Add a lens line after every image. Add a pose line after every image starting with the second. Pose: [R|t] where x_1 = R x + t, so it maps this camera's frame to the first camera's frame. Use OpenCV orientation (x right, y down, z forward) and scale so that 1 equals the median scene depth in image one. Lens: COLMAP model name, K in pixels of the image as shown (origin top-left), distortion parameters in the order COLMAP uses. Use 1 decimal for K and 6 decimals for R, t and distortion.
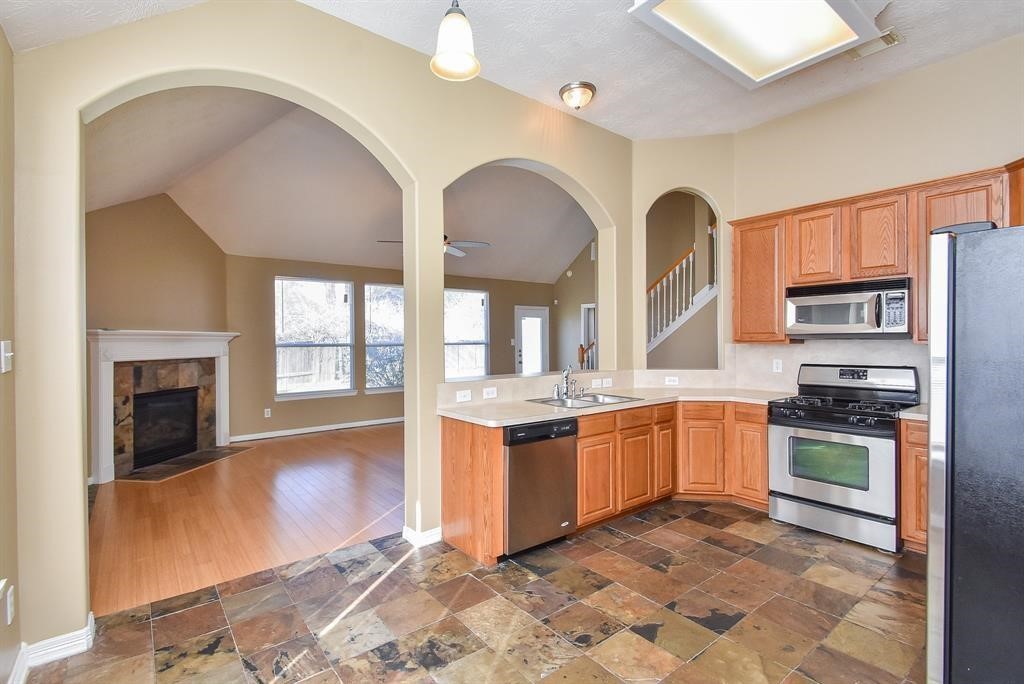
lens RADIAL K [[468.3, 0, 508.0], [0, 468.3, 342.5], [0, 0, 1]] dist [-0.006694, 0.000896]
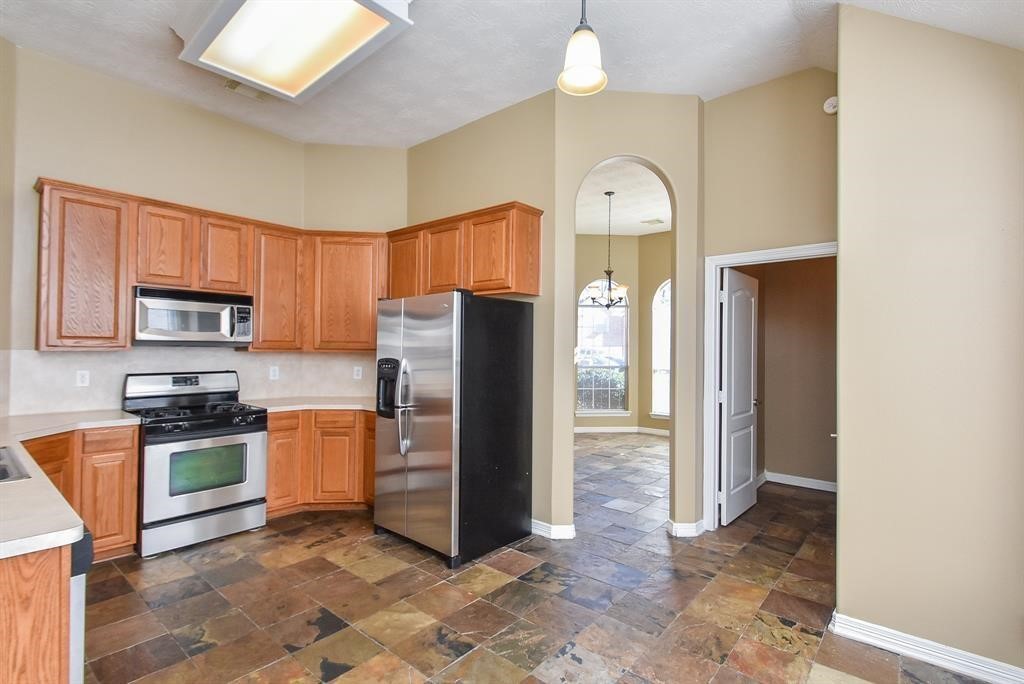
lens RADIAL K [[475.9, 0, 510.0], [0, 475.9, 343.7], [0, 0, 1]] dist [-0.015334, -0.000374]
pose [[-0.194182, 0.014578, 0.980857, -0.439119], [-0.004623, 0.999865, -0.015776, -0.000290], [-0.980955, -0.007598, -0.194088, 0.552556]]
